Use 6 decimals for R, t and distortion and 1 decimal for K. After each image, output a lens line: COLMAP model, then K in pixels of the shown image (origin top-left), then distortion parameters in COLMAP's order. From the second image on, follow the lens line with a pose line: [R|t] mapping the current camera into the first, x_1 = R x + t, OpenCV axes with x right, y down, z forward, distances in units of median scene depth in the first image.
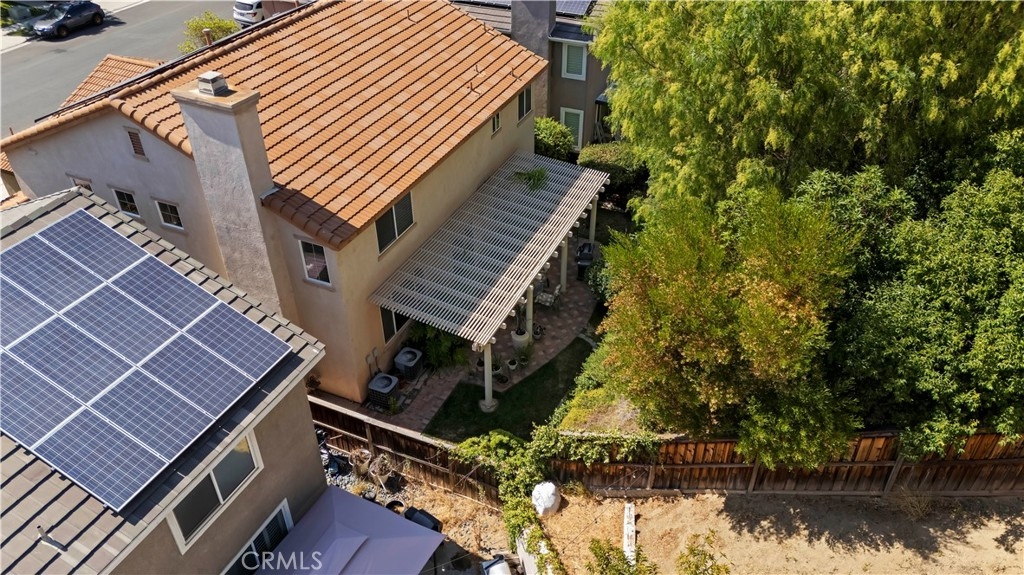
lens RADIAL K [[751.5, 0, 510.7], [0, 751.5, 295.0], [0, 0, 1]] dist [0.028884, -0.024557]
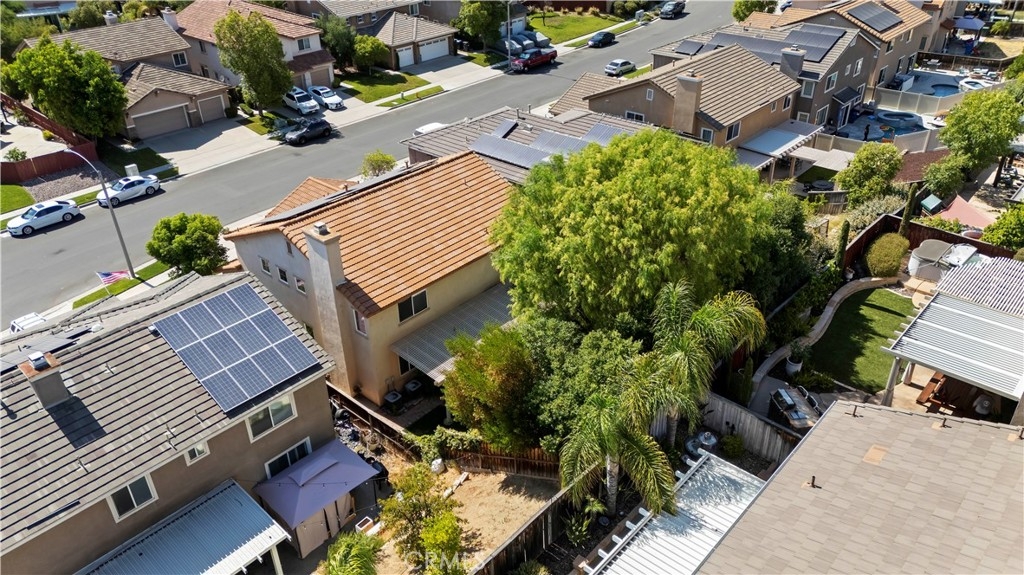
lens RADIAL K [[751.5, 0, 516.9], [0, 751.5, 281.4], [0, 0, 1]] dist [0.028884, -0.024557]
pose [[0.956883, 0.135532, -0.256918, 0.576840], [-0.163999, 0.982093, -0.092726, -0.034193], [0.239750, 0.130862, 0.961975, -0.710700]]
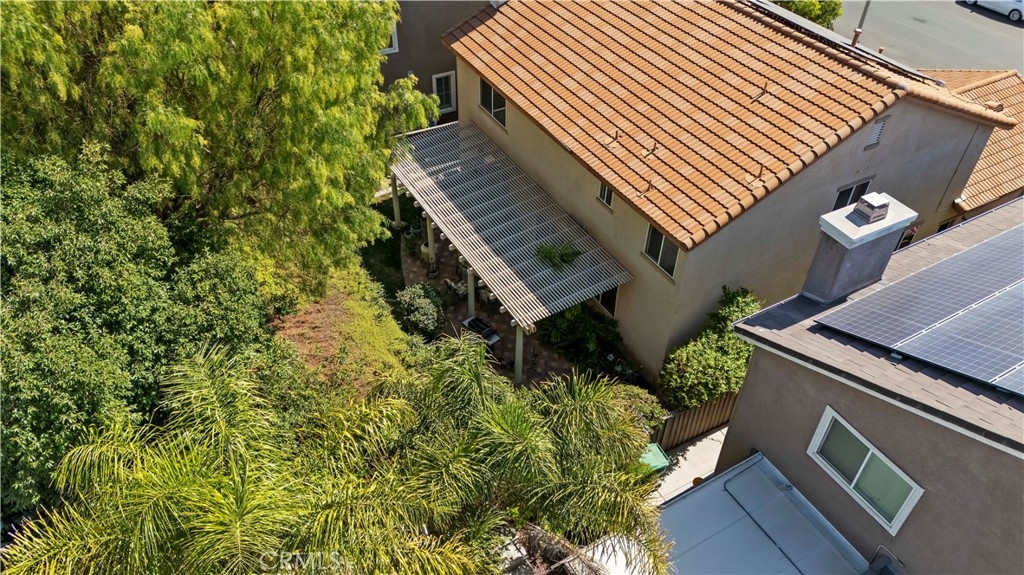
lens RADIAL K [[751.5, 0, 513.4], [0, 751.5, 290.4], [0, 0, 1]] dist [0.028884, -0.024557]
pose [[-0.589631, 0.536172, -0.604032, 0.791032], [-0.492471, 0.354092, 0.795042, -1.060971], [0.640162, 0.766249, 0.055266, 1.299063]]
